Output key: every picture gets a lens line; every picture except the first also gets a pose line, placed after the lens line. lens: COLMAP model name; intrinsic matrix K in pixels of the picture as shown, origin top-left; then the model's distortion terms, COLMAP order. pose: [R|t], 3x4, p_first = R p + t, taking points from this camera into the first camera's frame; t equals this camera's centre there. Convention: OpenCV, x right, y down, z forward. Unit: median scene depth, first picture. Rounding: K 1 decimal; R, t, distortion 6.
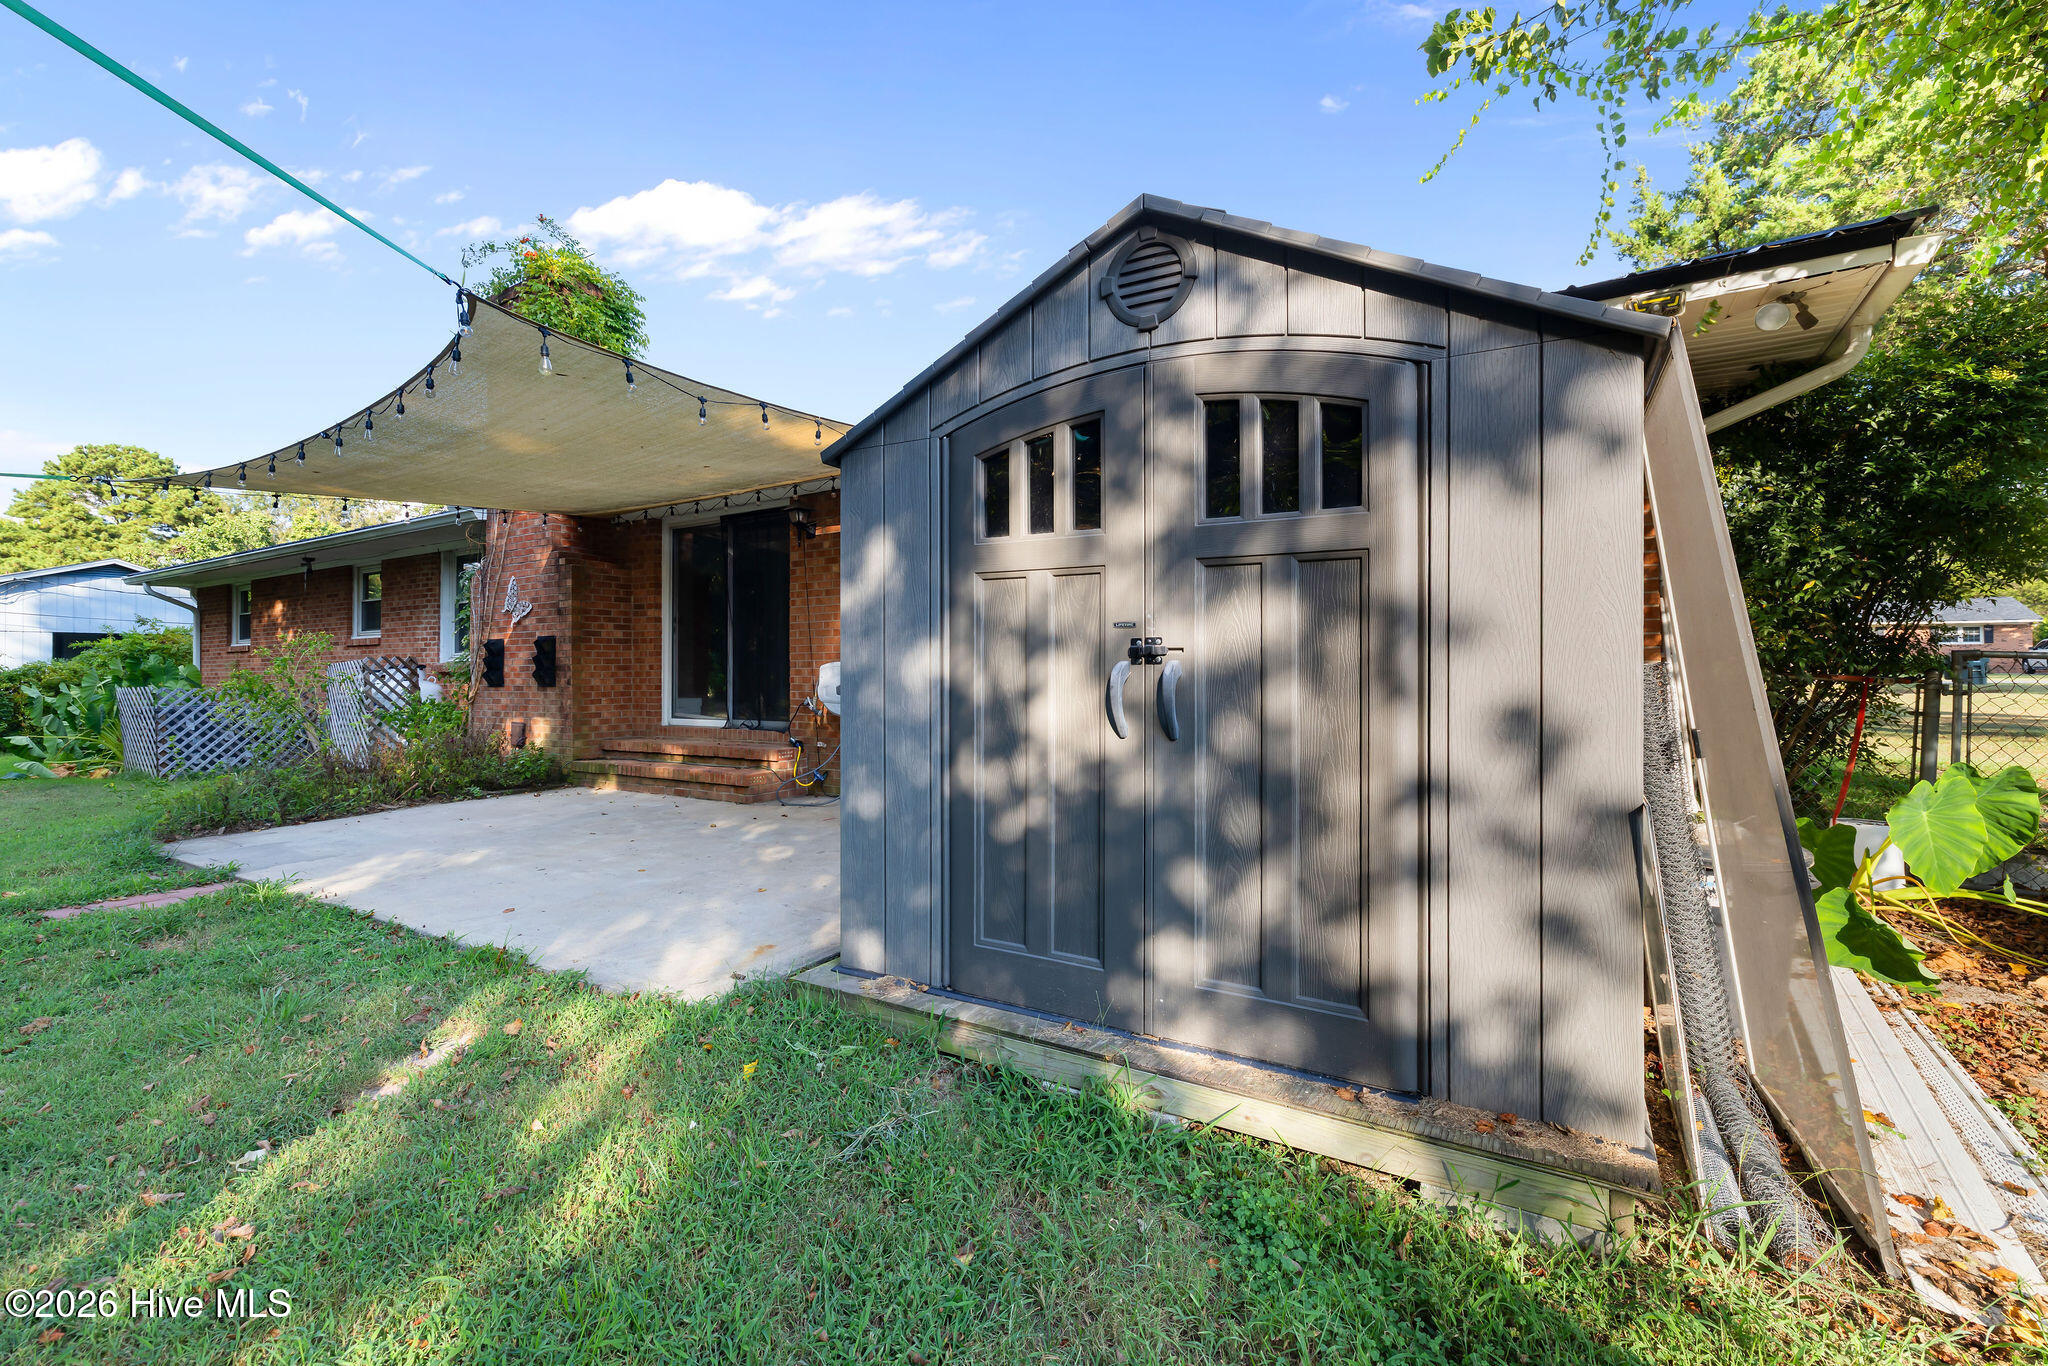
lens RADIAL K [[881.4, 0, 1025.0], [0, 881.4, 669.6], [0, 0, 1]] dist [-0.011442, 0.002576]
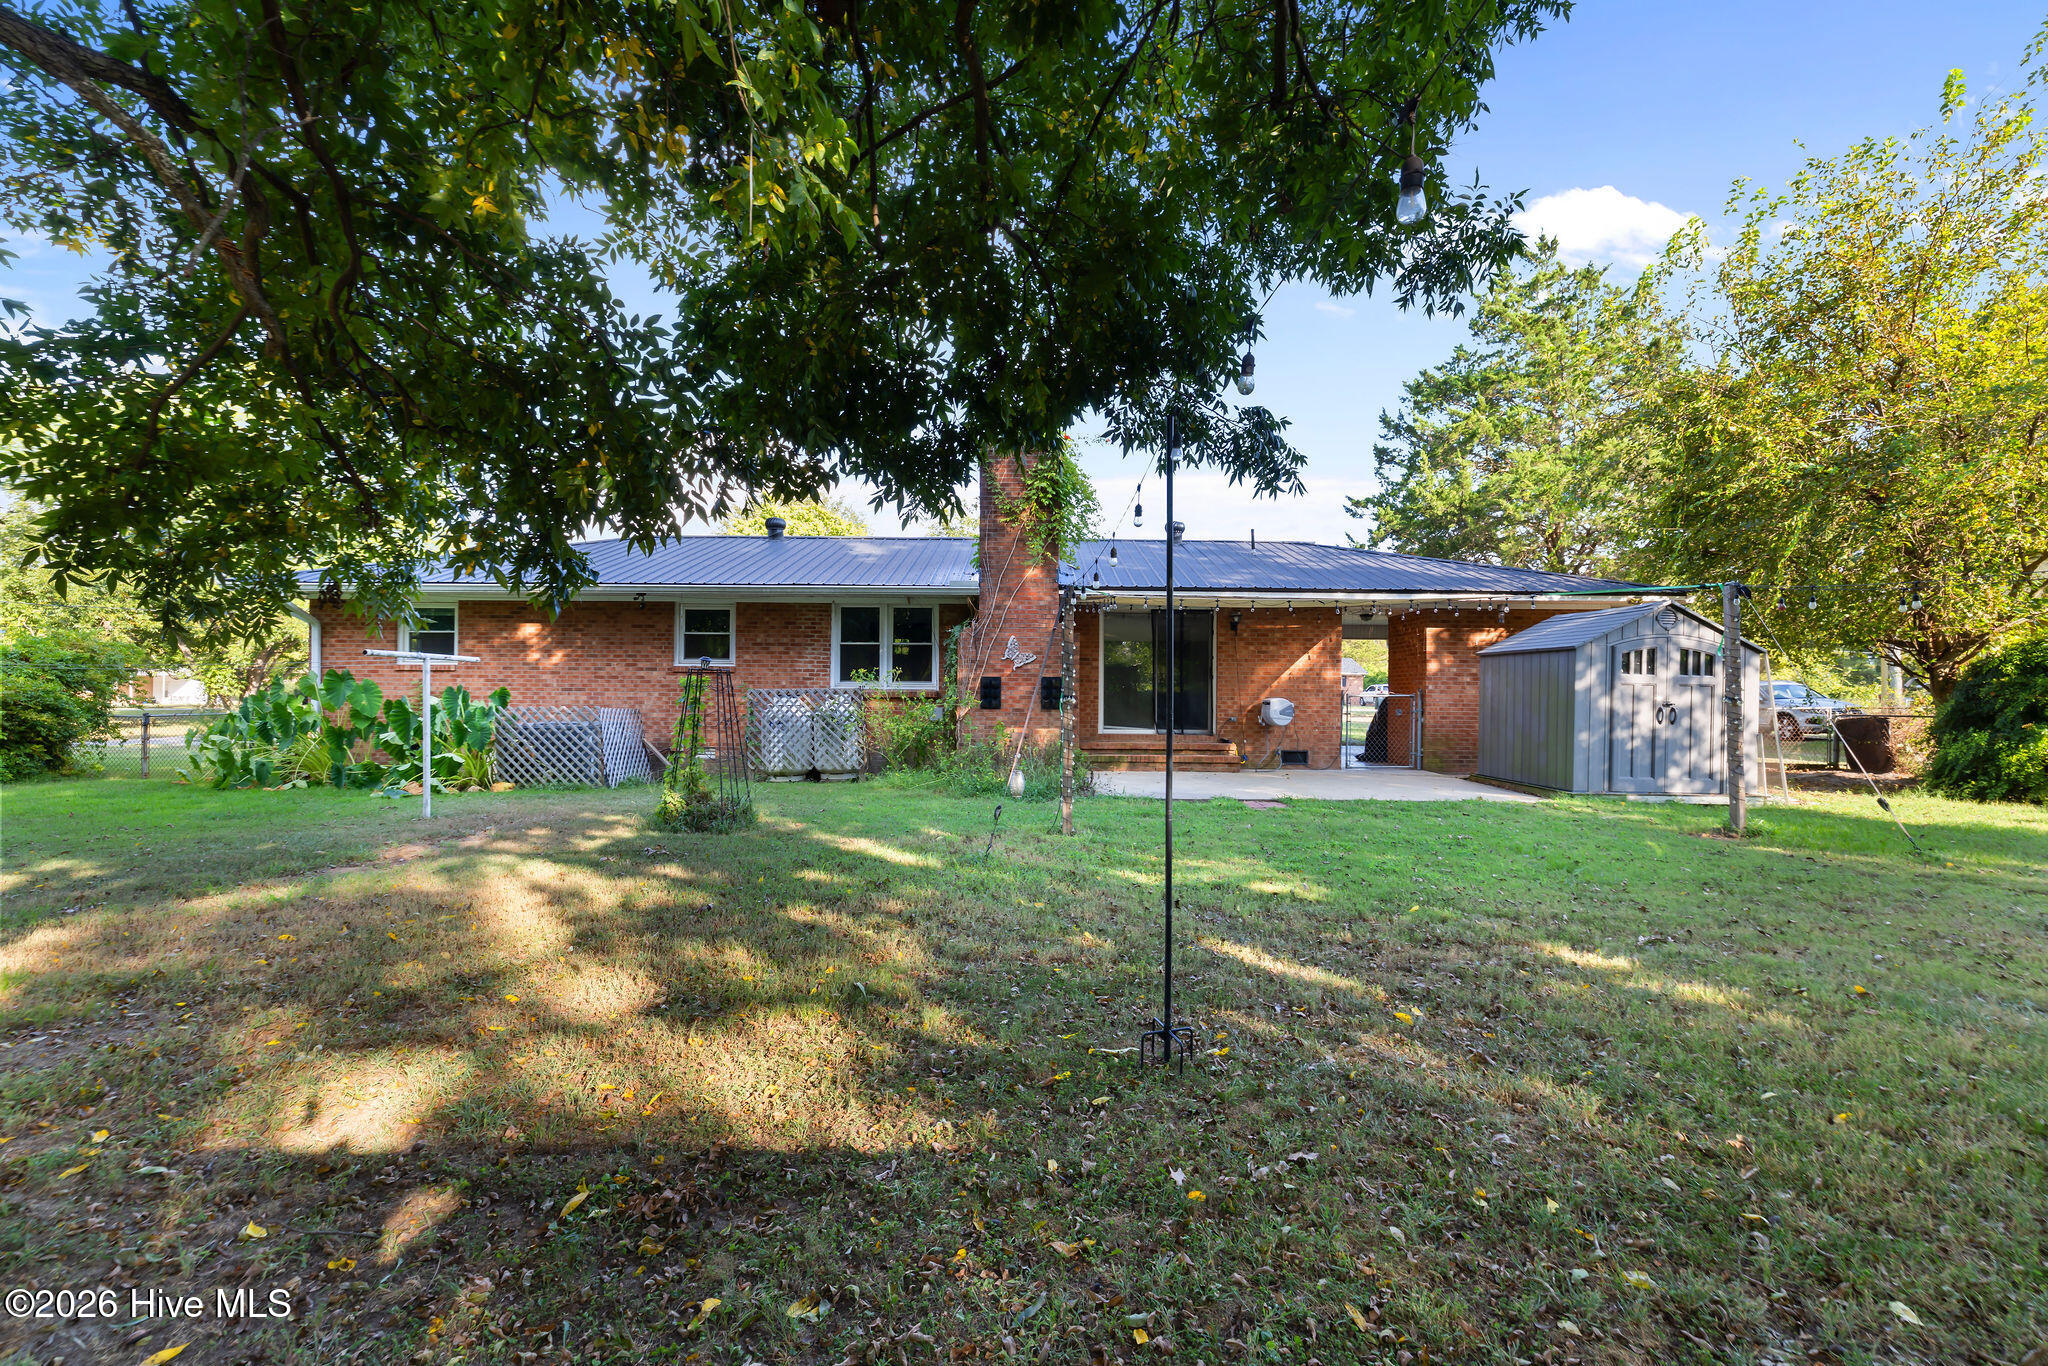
lens RADIAL K [[881.4, 0, 1017.8], [0, 881.4, 693.3], [0, 0, 1]] dist [-0.011442, 0.002576]
pose [[0.864410, 0.020203, 0.502381, -4.780598], [-0.017313, 0.999796, -0.010416, 0.028460], [-0.502489, 0.000306, 0.864584, -1.131019]]
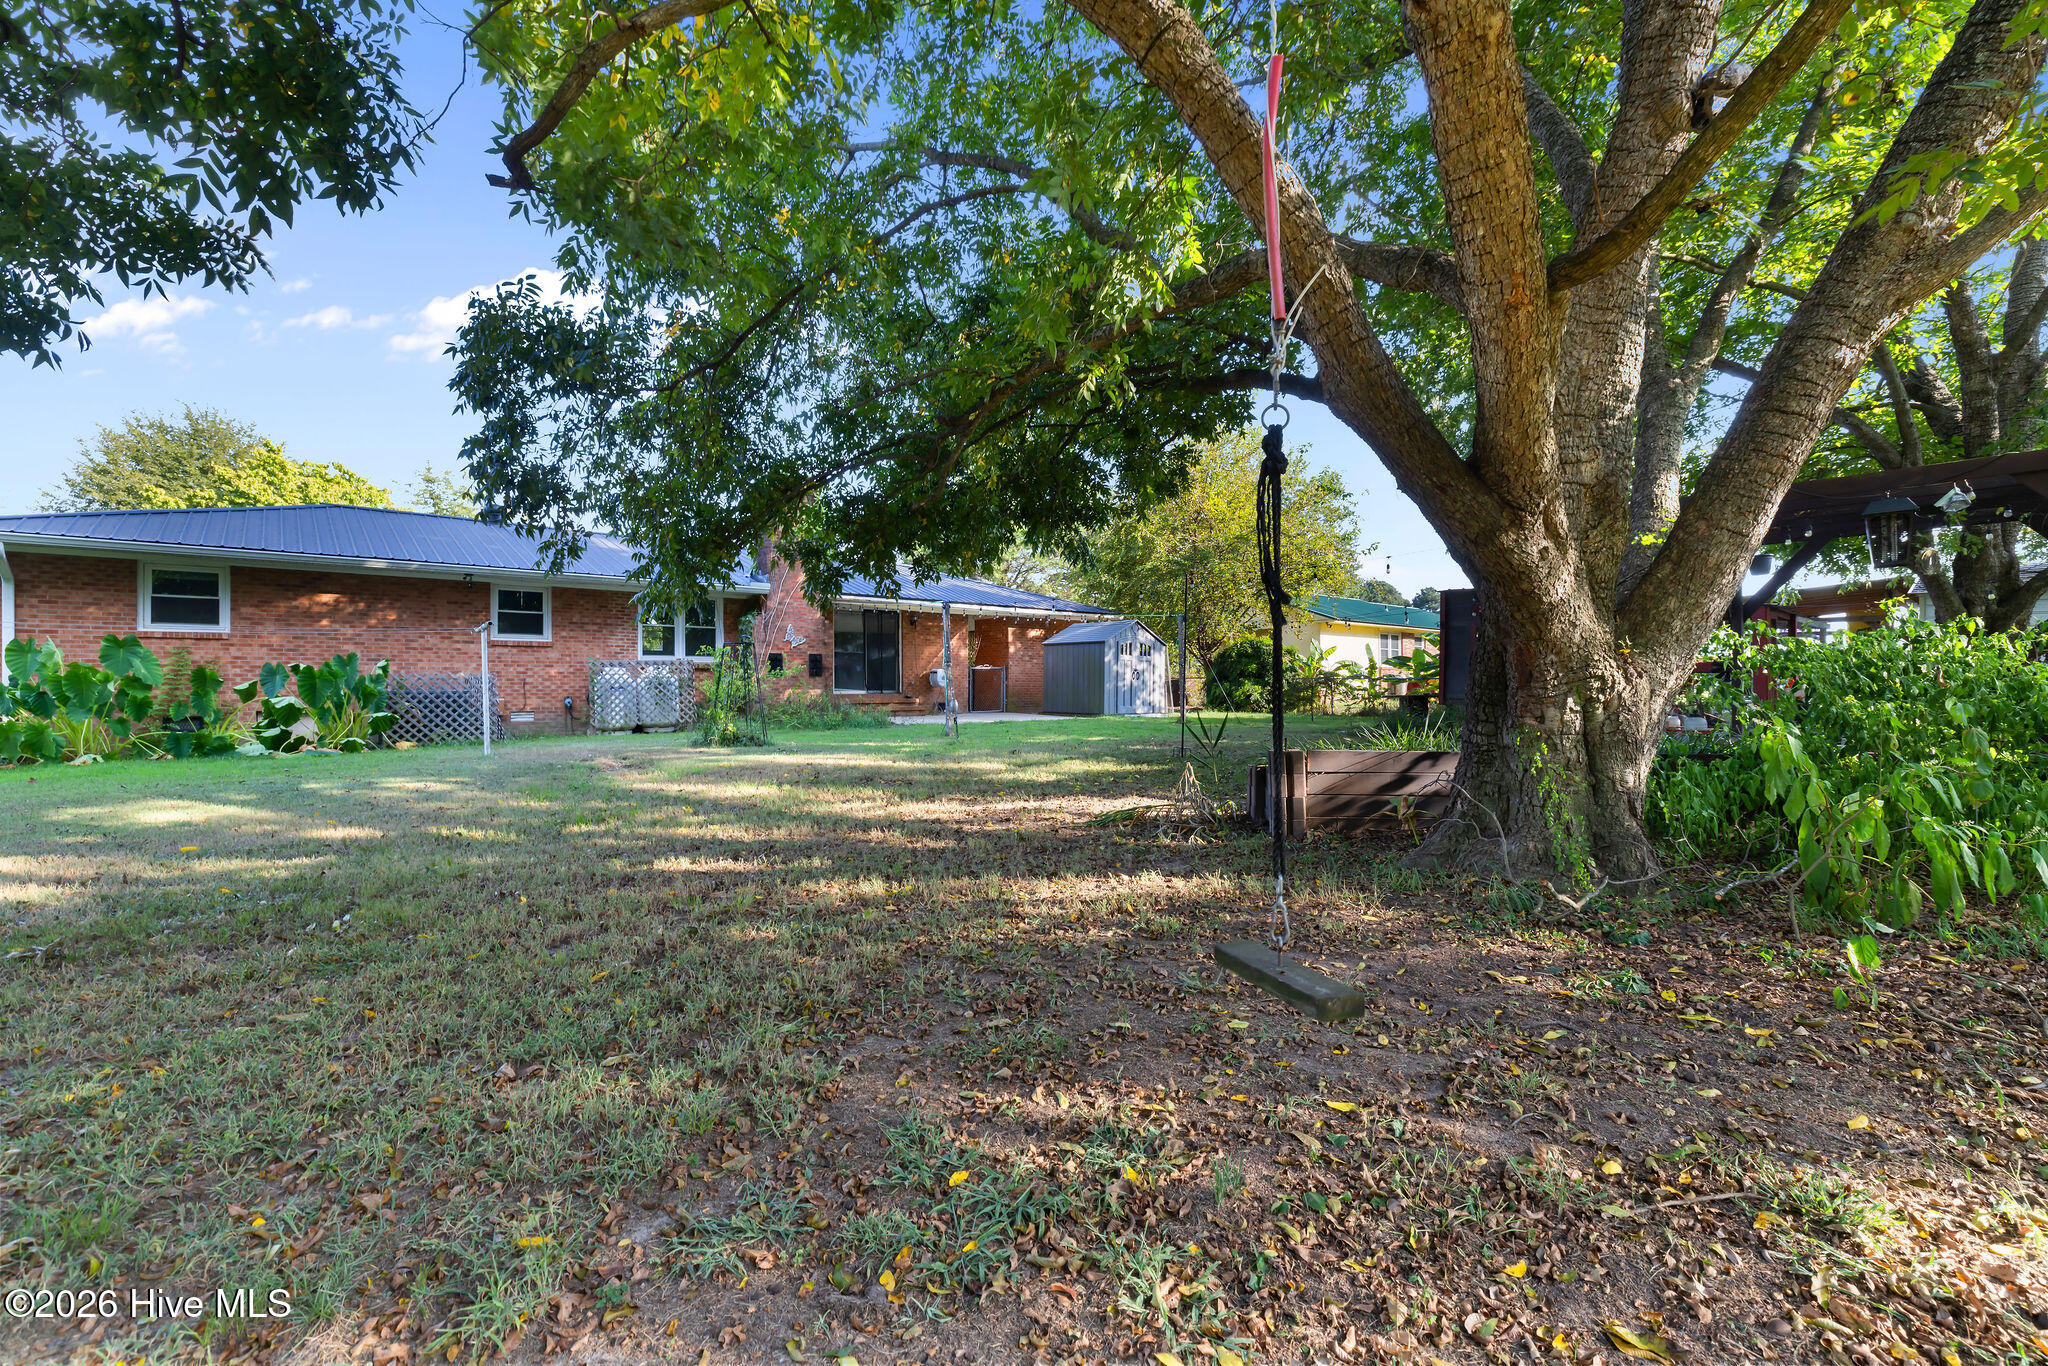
lens RADIAL K [[881.4, 0, 1026.7], [0, 881.4, 688.4], [0, 0, 1]] dist [-0.011442, 0.002576]
pose [[0.316329, 0.008209, 0.948614, -8.708650], [0.001831, 0.999955, -0.009264, 0.254404], [-0.948648, 0.004667, 0.316300, -0.794308]]
